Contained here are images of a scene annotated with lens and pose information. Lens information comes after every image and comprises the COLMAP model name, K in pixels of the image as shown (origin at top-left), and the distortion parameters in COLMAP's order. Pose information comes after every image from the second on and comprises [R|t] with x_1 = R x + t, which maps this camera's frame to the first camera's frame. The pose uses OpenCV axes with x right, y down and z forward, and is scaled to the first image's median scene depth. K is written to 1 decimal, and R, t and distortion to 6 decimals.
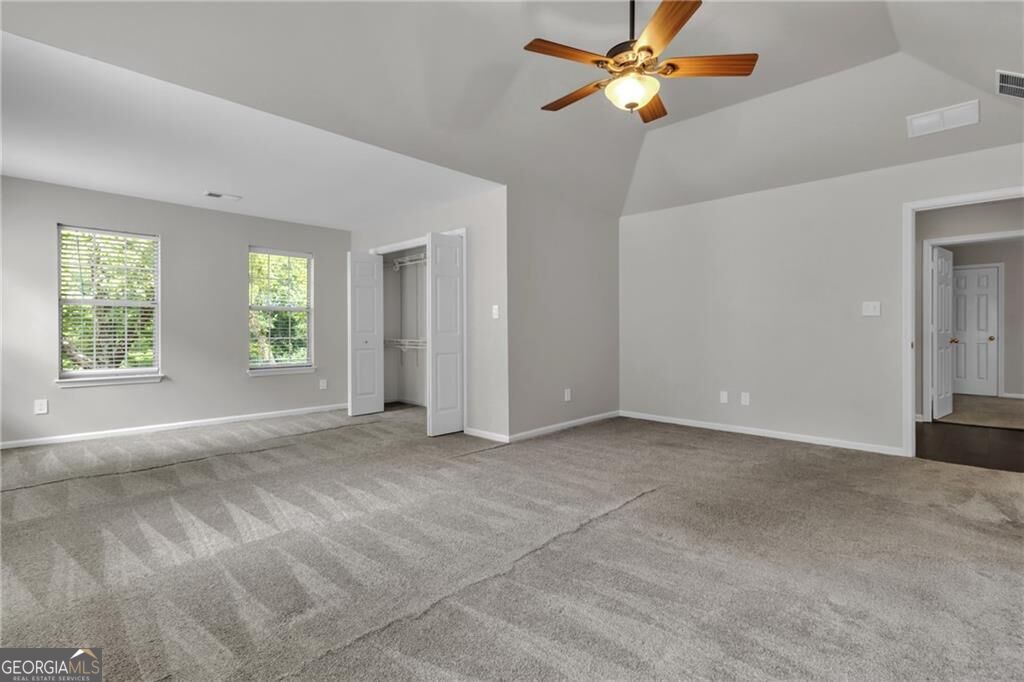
lens RADIAL K [[489.0, 0, 513.5], [0, 489.0, 338.8], [0, 0, 1]] dist [0.003573, 0.002227]
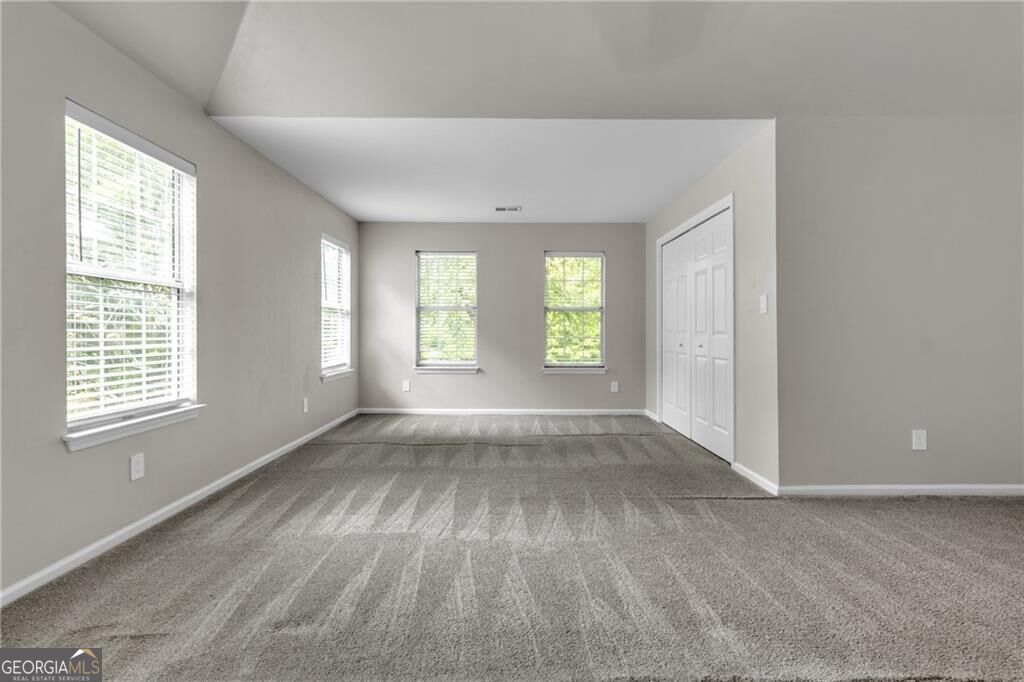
lens RADIAL K [[489.0, 0, 511.5], [0, 489.0, 336.8], [0, 0, 1]] dist [0.003573, 0.002227]
pose [[0.695444, 0.010275, -0.718506, 0.333726], [-0.014105, 0.999900, 0.000648, -0.006130], [0.718441, 0.009684, 0.695520, 0.392431]]
